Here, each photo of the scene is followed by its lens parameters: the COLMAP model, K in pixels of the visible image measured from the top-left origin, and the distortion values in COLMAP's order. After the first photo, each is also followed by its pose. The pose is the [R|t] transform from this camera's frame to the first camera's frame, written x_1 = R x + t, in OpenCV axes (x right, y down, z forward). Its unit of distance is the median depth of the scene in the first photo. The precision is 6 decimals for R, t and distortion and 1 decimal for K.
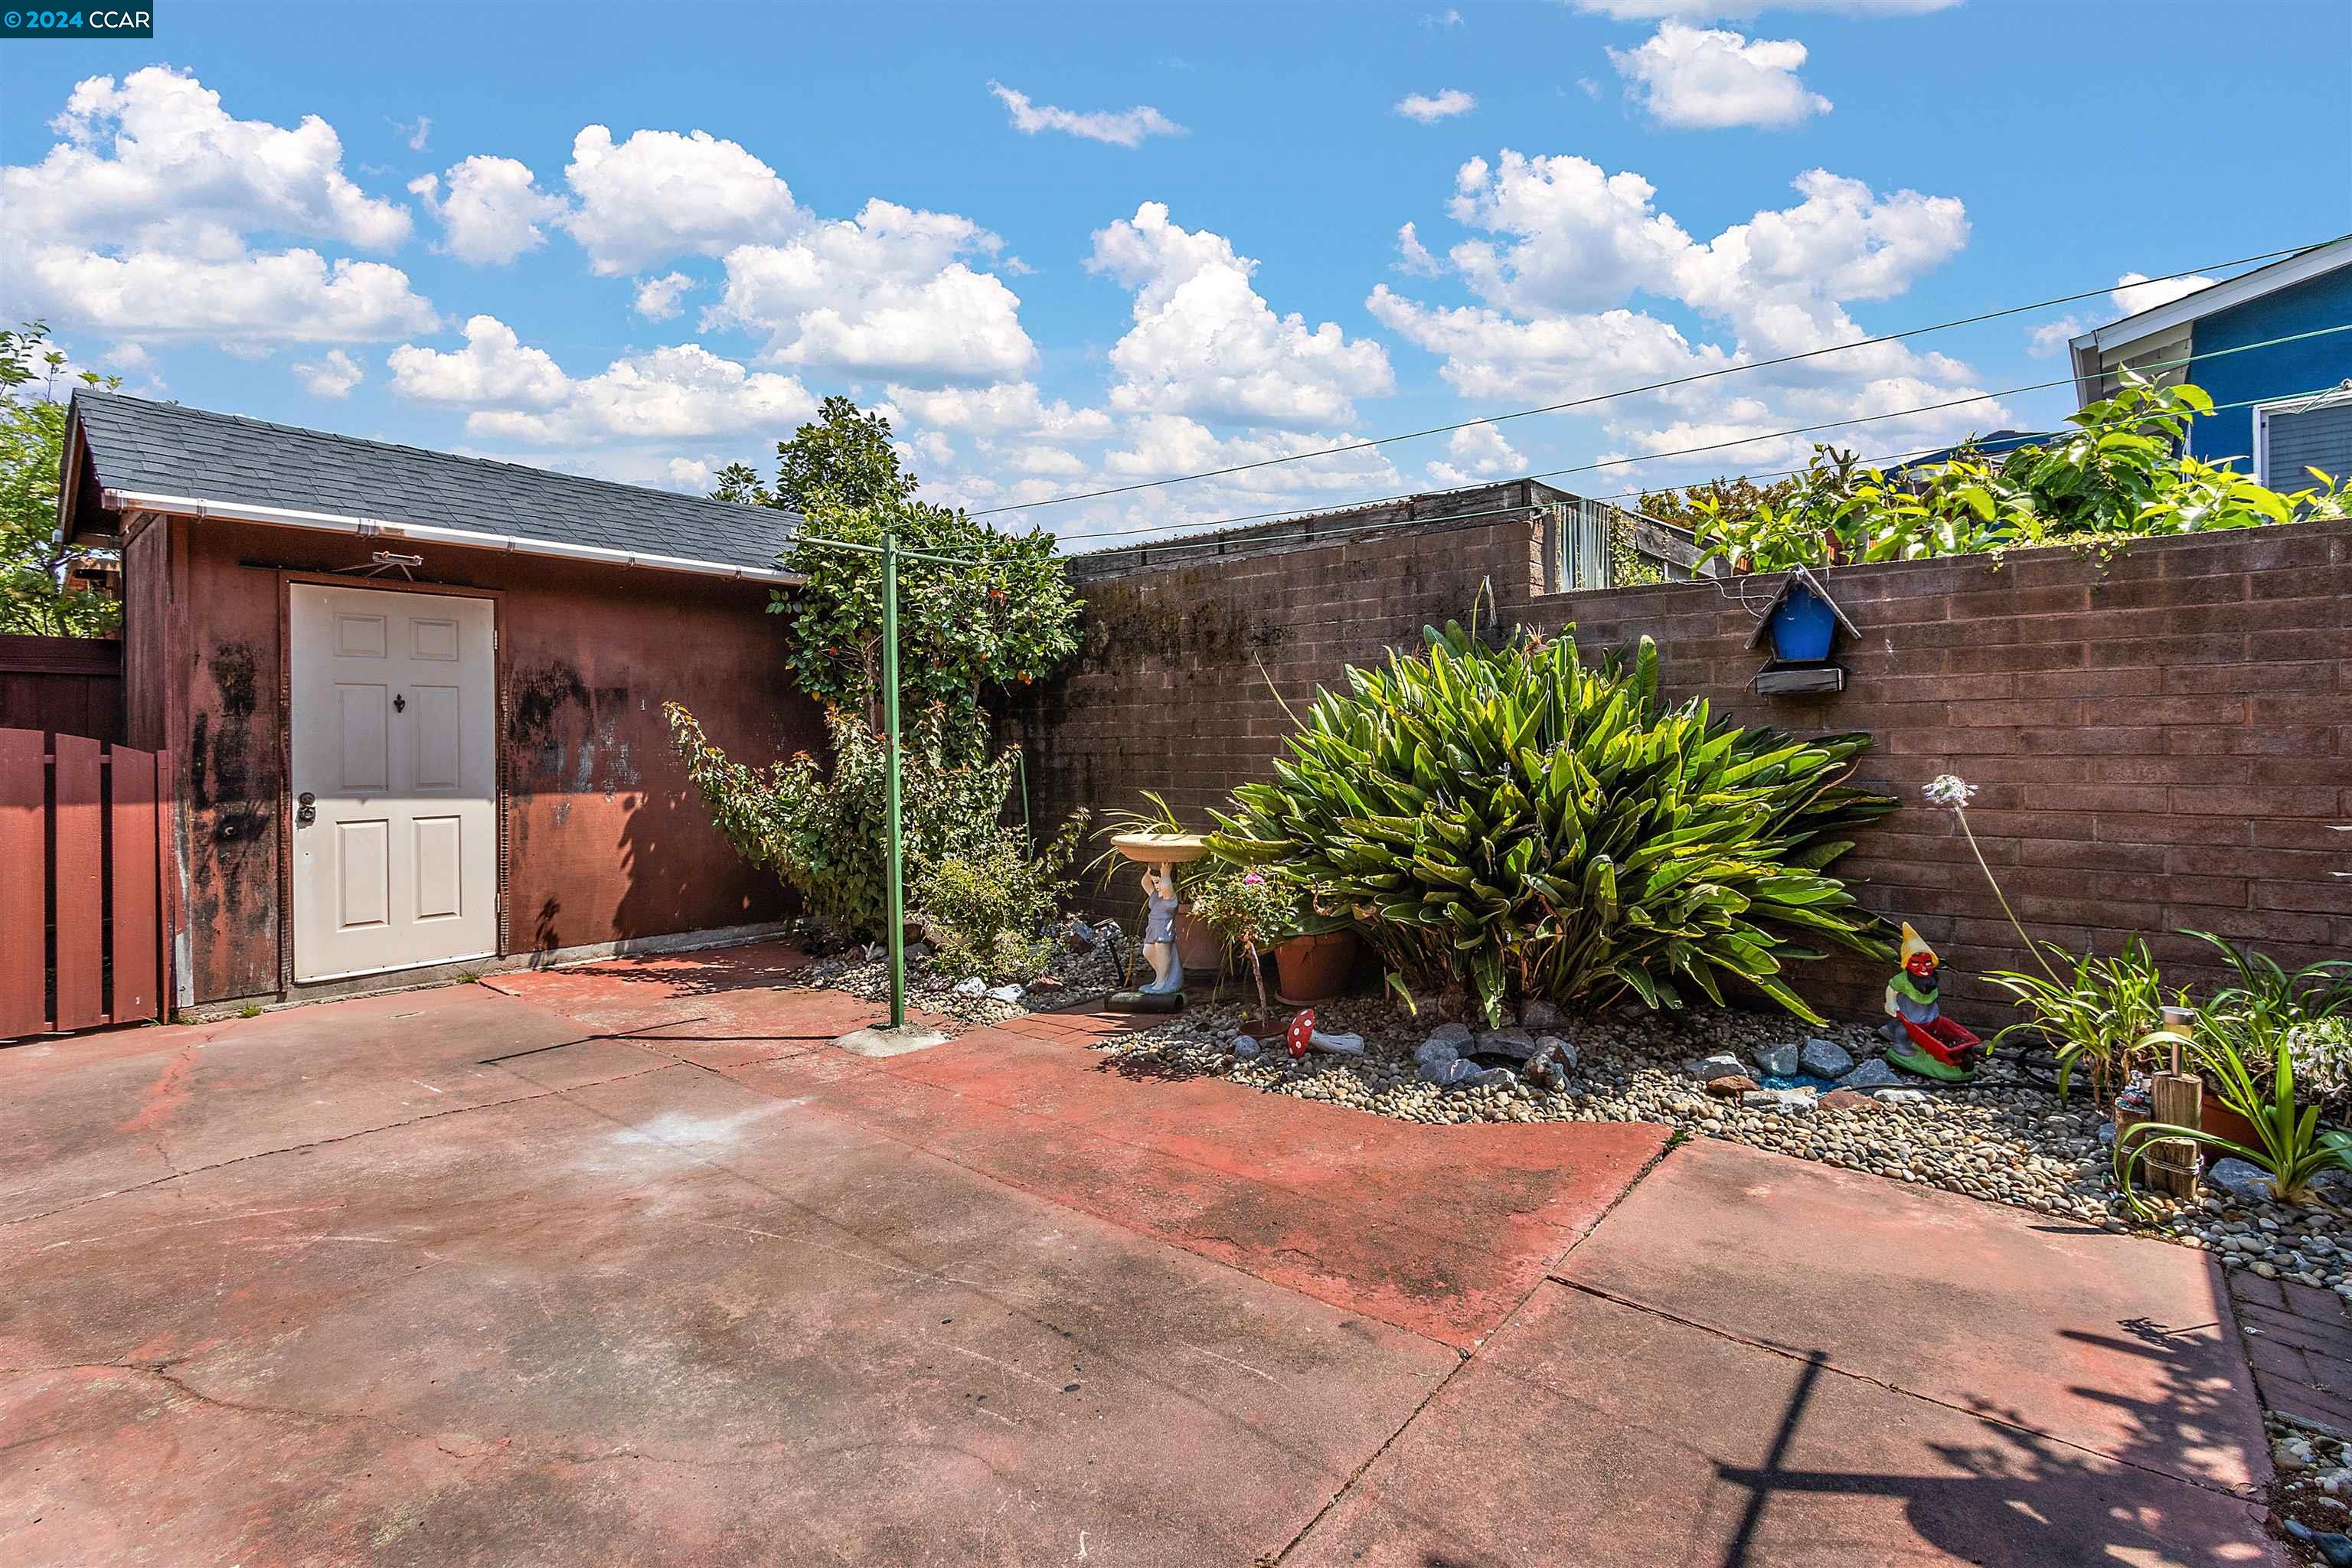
lens RADIAL K [[1083.4, 0, 1187.5], [0, 1083.4, 738.0], [0, 0, 1]] dist [0.001358, -0.000552]
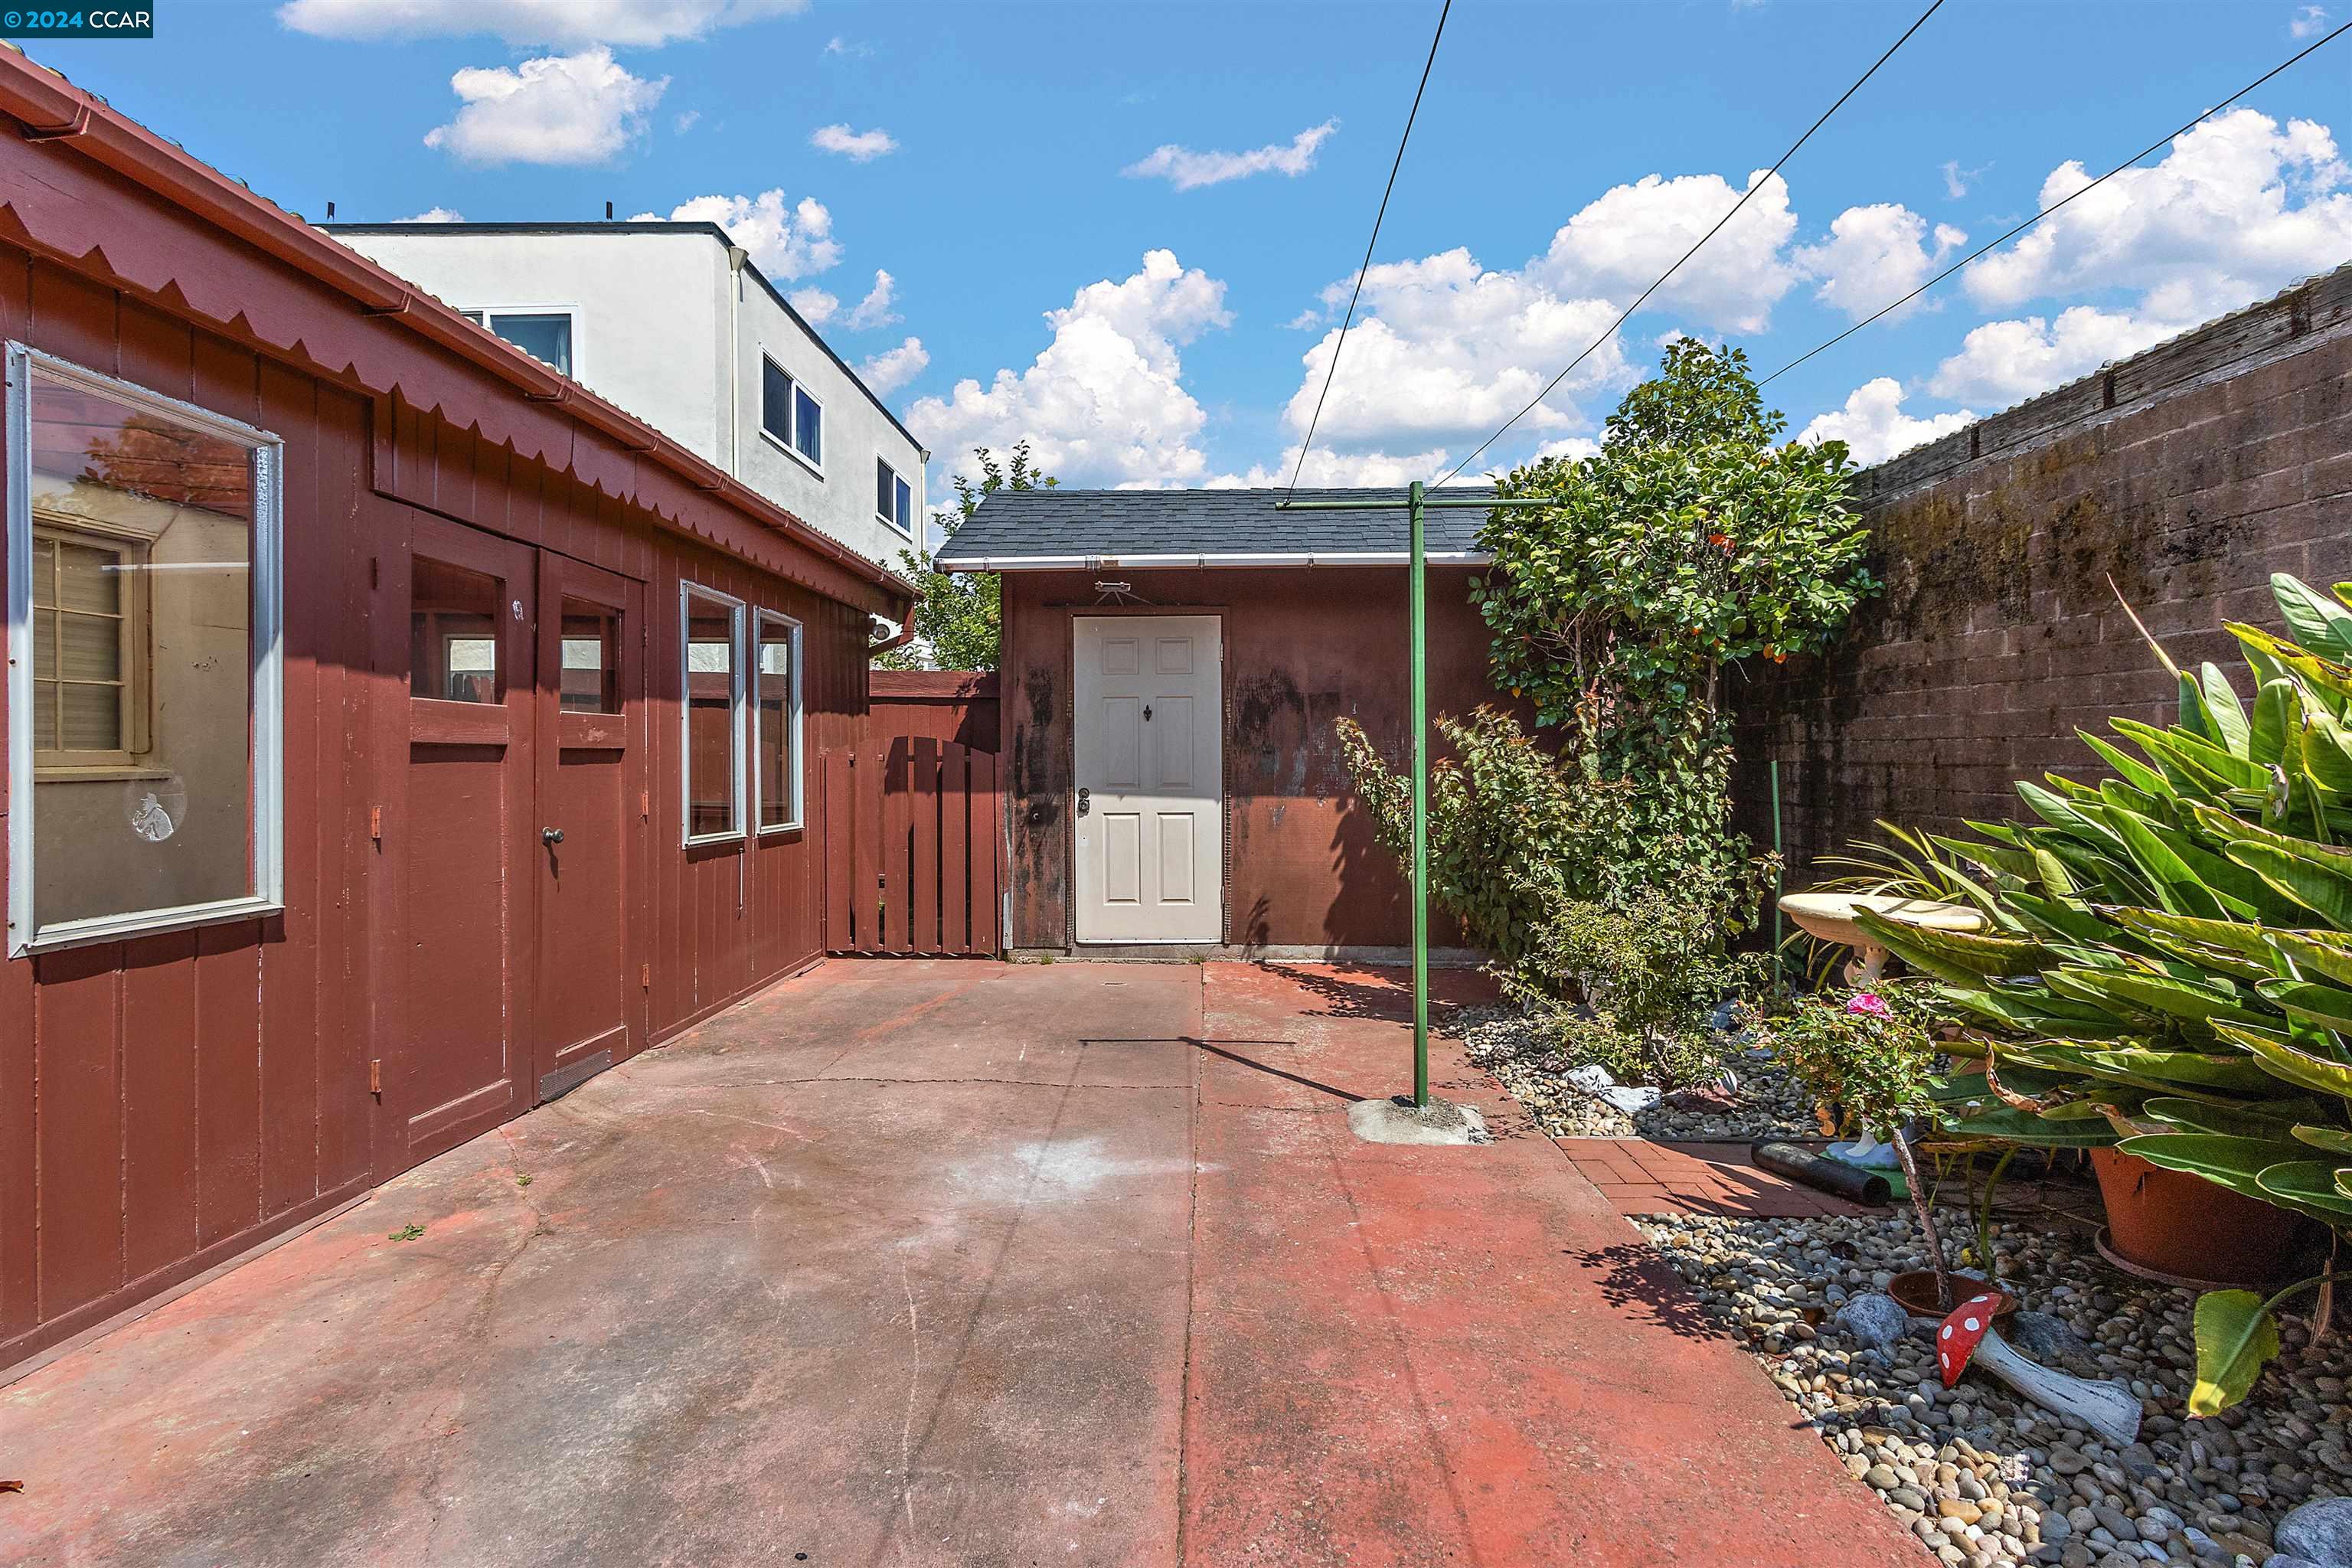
lens RADIAL K [[1083.4, 0, 1173.3], [0, 1083.4, 759.9], [0, 0, 1]] dist [0.002086, 0.000478]
pose [[0.616284, 0.008437, -0.787479, 0.214408], [0.002091, 0.999922, 0.012350, 0.004001], [0.787521, -0.009258, 0.616218, 0.337048]]
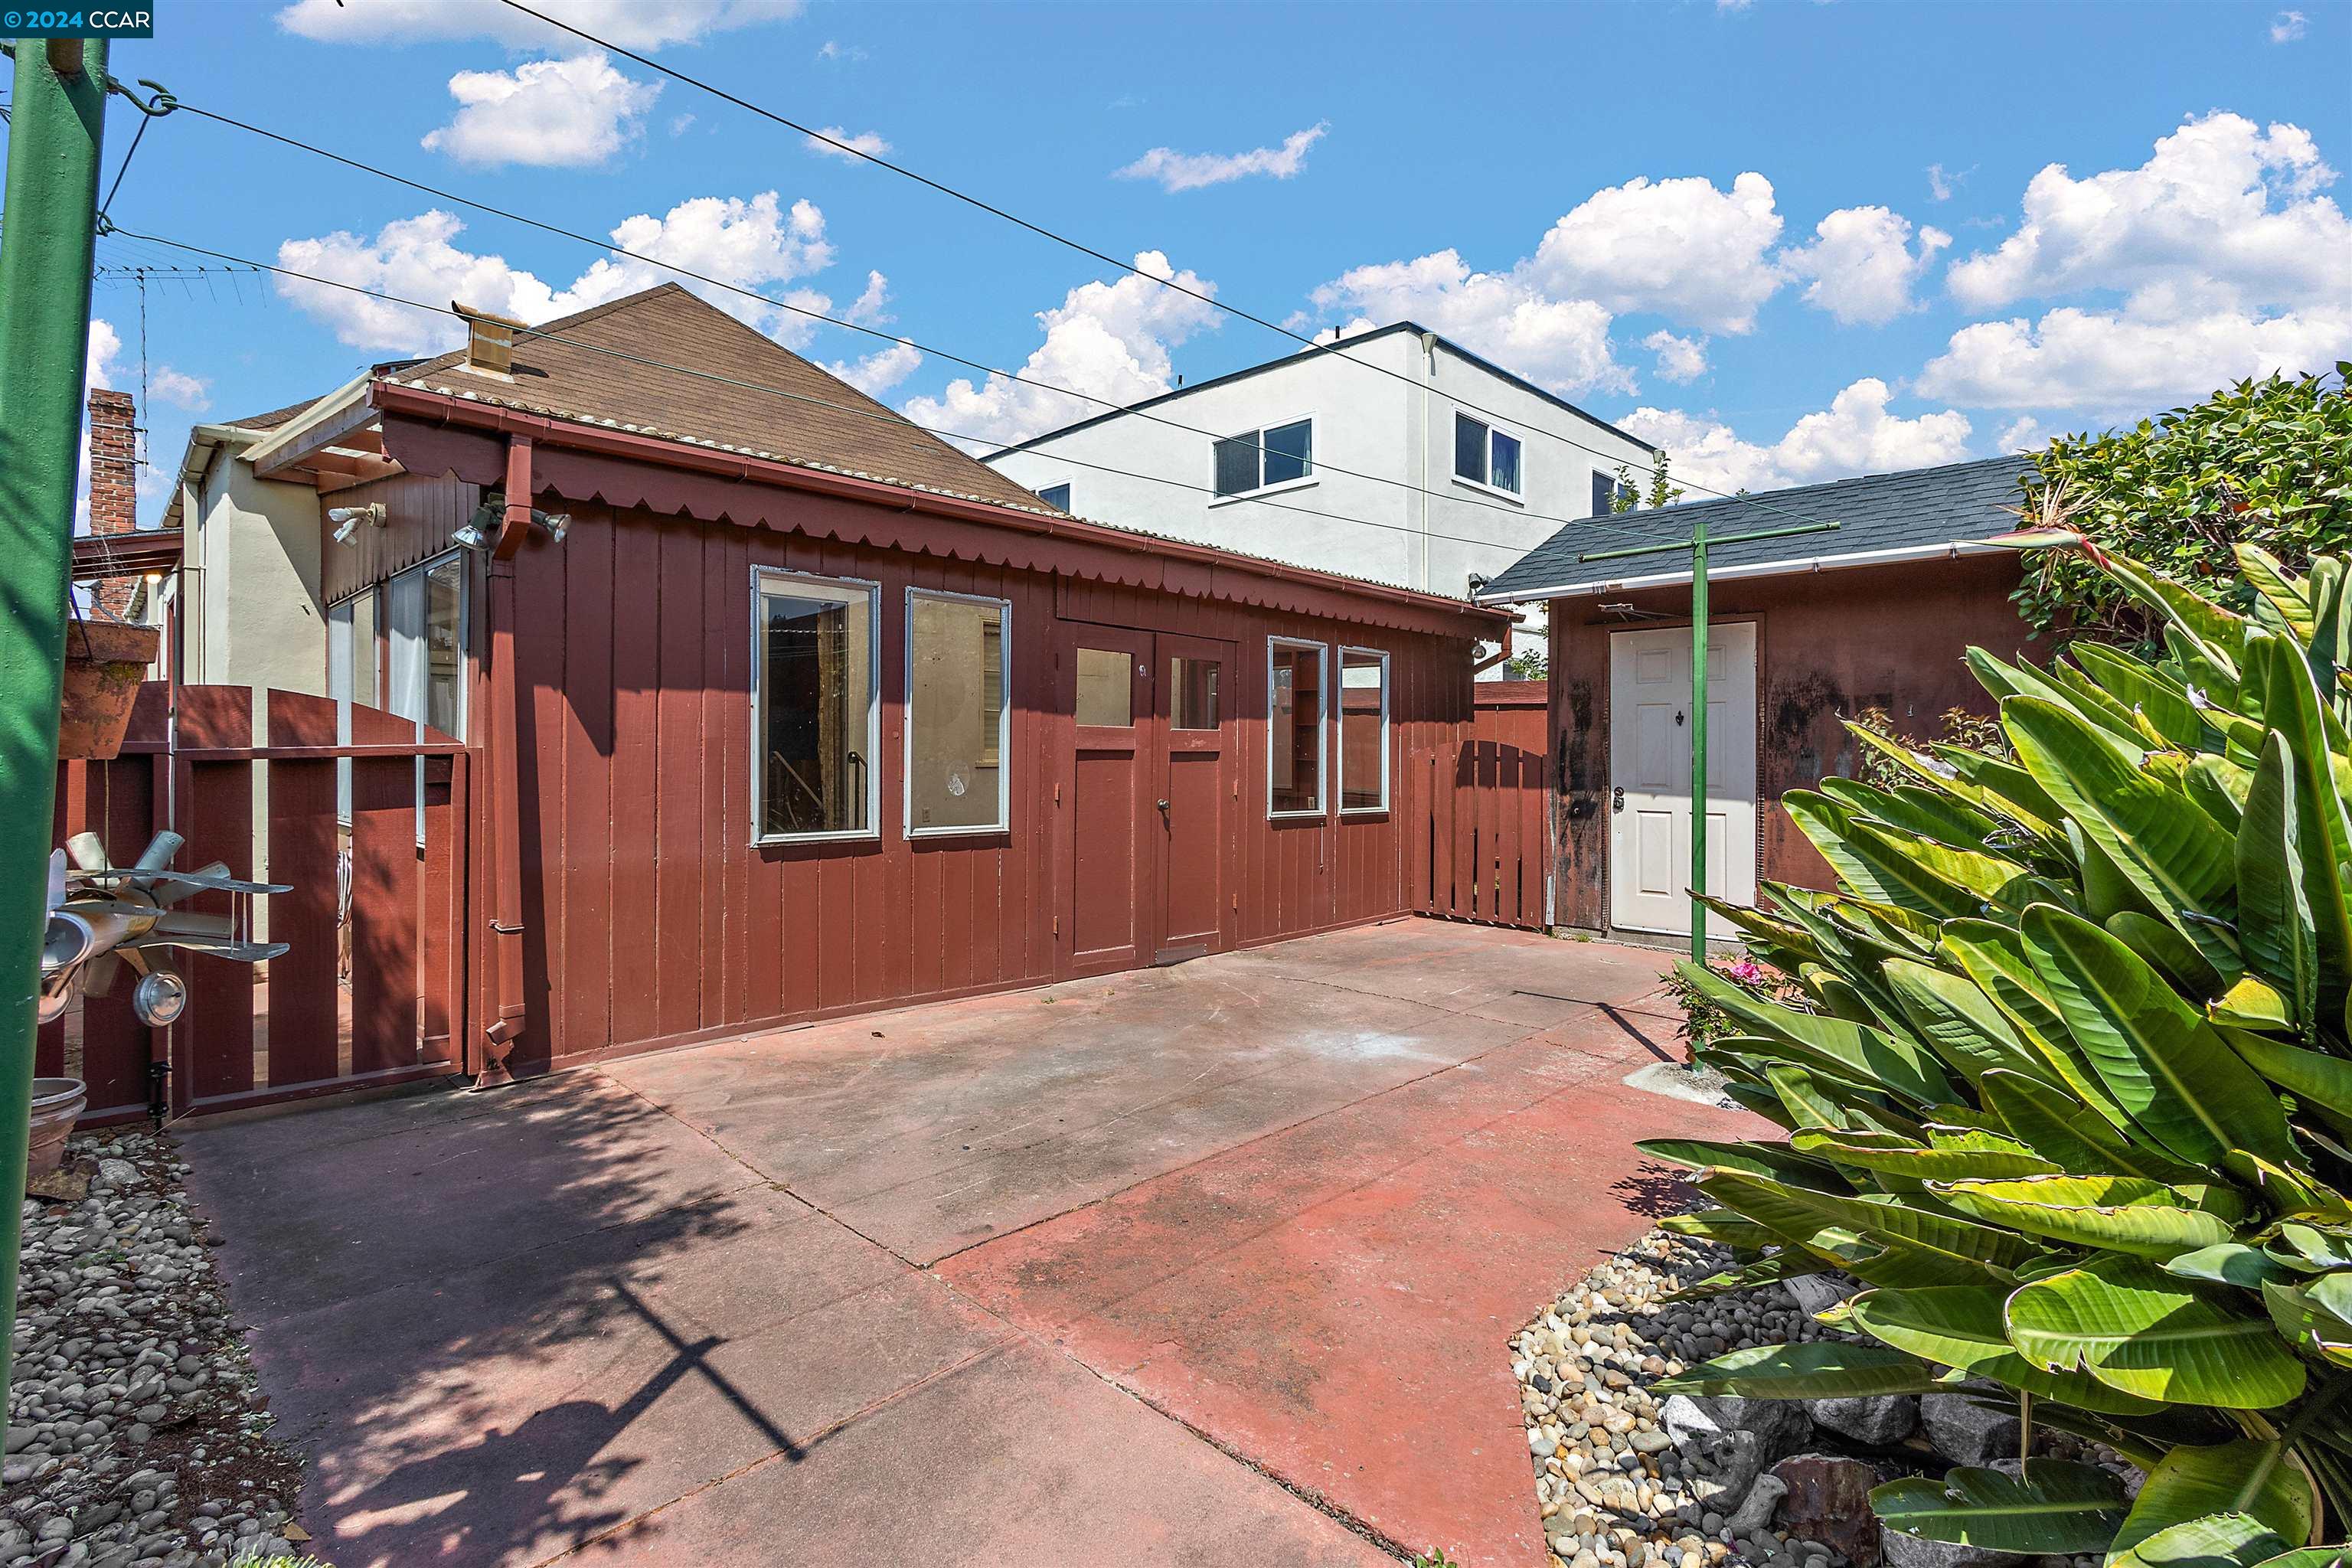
lens RADIAL K [[1090.5, 0, 1165.1], [0, 1090.5, 736.4], [0, 0, 1]] dist [0.001574, 0.000251]
pose [[-0.090824, -0.004745, -0.995856, 0.604029], [0.002519, 0.999984, -0.004995, -0.007349], [0.995864, -0.002962, -0.090811, 0.576391]]
